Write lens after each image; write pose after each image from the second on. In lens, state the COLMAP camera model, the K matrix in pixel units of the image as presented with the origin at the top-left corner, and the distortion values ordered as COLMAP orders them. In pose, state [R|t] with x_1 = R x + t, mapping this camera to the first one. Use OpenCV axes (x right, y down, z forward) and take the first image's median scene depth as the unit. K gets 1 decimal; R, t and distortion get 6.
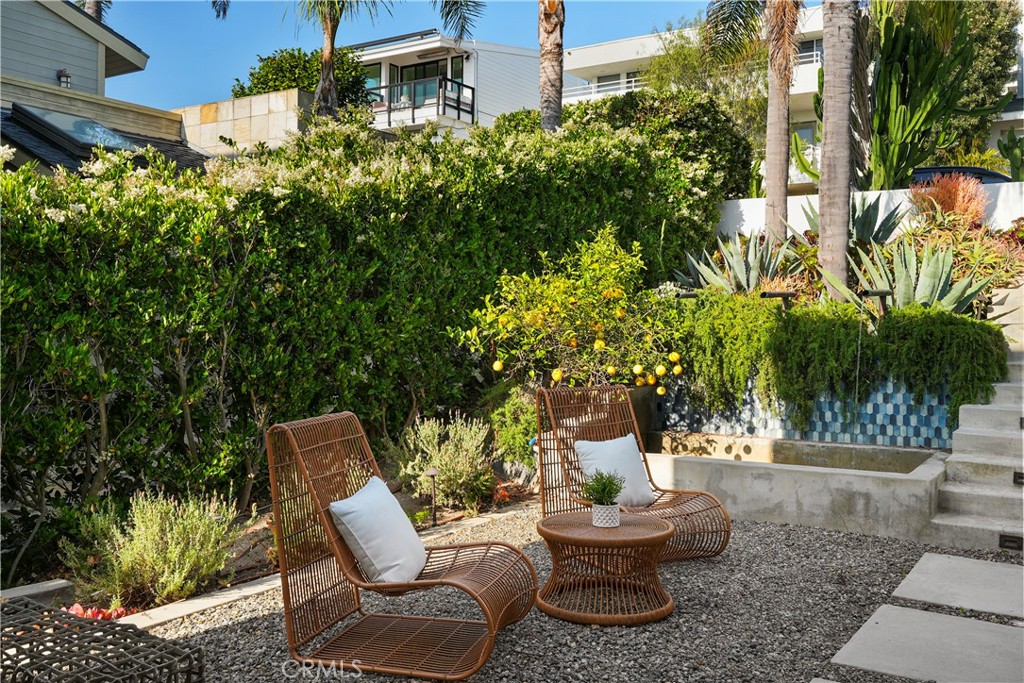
lens RADIAL K [[953.6, 0, 512.0], [0, 953.6, 338.4], [0, 0, 1]] dist [0.008508, 0.000000]
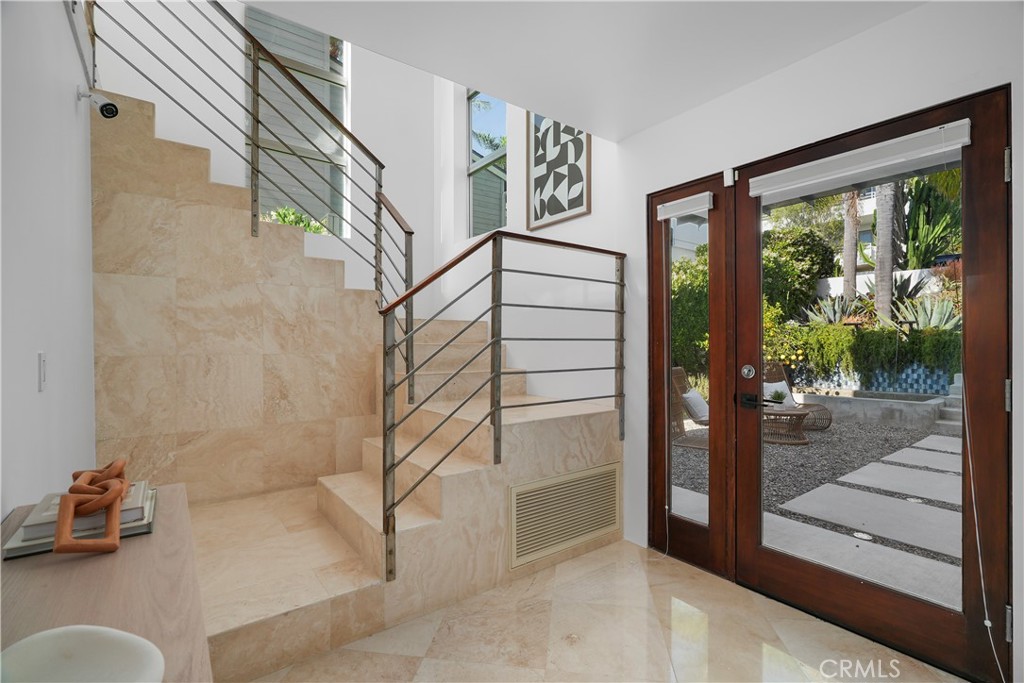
lens RADIAL K [[467.3, 0, 512.9], [0, 467.3, 346.9], [0, 0, 1]] dist [0.000801, 0.000953]
pose [[0.938922, -0.007520, -0.344047, -0.082449], [0.003601, 0.999921, -0.012028, 0.016108], [0.344110, 0.010054, 0.938875, -0.270888]]
